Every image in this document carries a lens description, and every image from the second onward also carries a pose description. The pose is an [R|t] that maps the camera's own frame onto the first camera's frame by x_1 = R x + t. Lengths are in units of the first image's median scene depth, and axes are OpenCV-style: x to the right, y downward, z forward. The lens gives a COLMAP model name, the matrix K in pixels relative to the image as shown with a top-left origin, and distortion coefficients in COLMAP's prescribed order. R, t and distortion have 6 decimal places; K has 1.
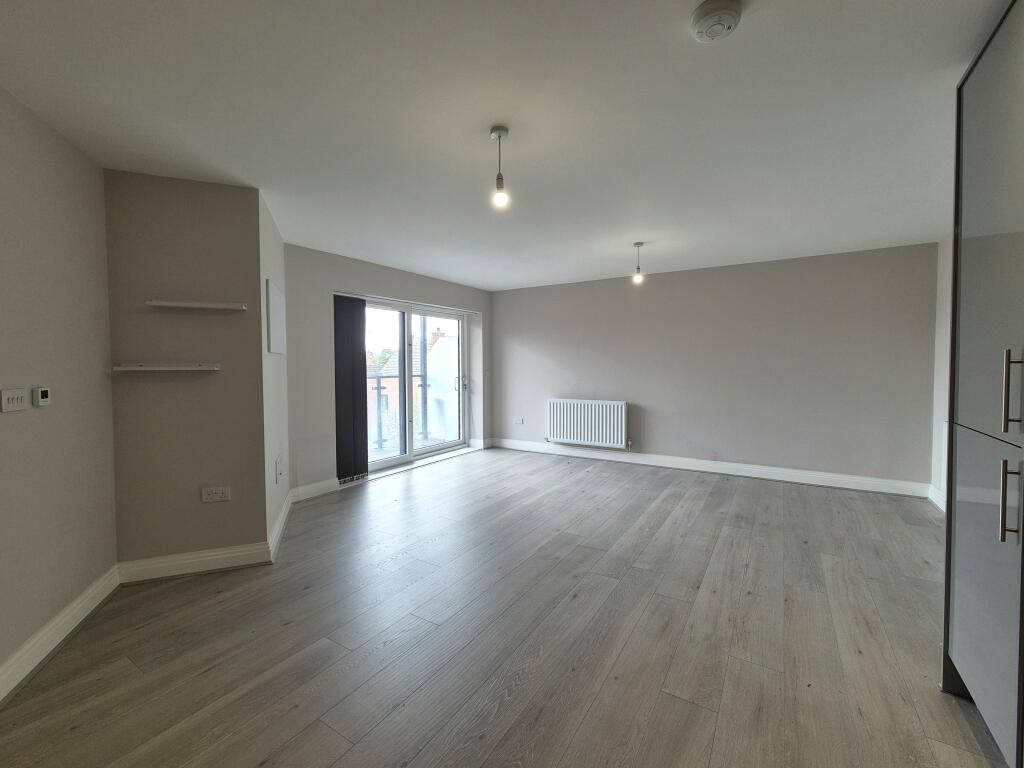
lens RADIAL K [[428.4, 0, 513.8], [0, 428.4, 377.9], [0, 0, 1]] dist [0.000961, 0.000049]
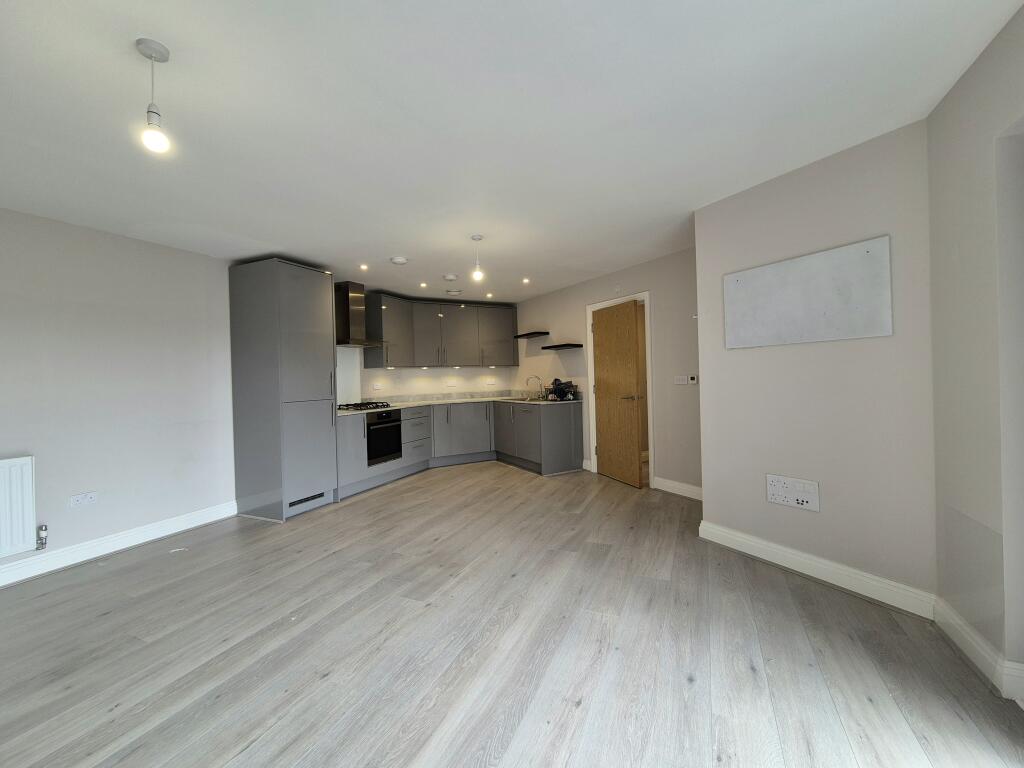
lens RADIAL K [[428.4, 0, 513.8], [0, 428.4, 377.9], [0, 0, 1]] dist [0.000961, 0.000049]
pose [[-0.989453, 0.034221, -0.140757, 0.056692], [0.029323, 0.998895, 0.036725, -0.044150], [0.141858, 0.032210, -0.989363, 1.888093]]
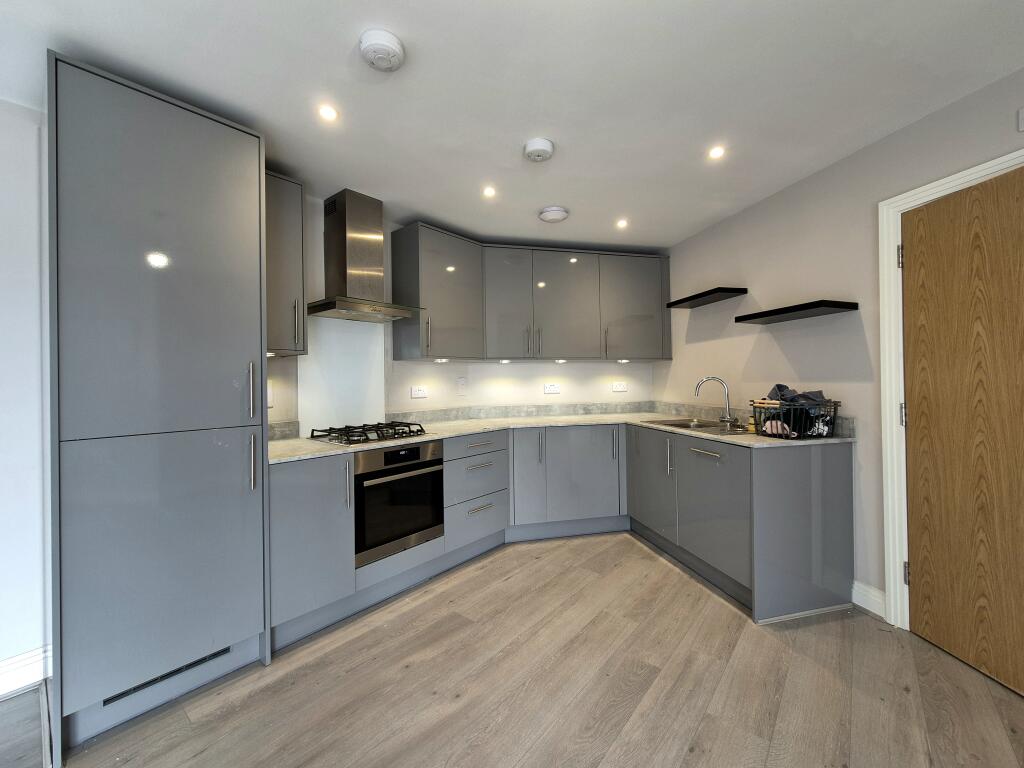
lens RADIAL K [[428.4, 0, 513.8], [0, 428.4, 377.9], [0, 0, 1]] dist [0.000961, 0.000049]
pose [[-0.991194, 0.020734, 0.130782, 0.007418], [0.024551, 0.999316, 0.027643, -0.014802], [-0.130120, 0.030610, -0.991026, 0.945181]]
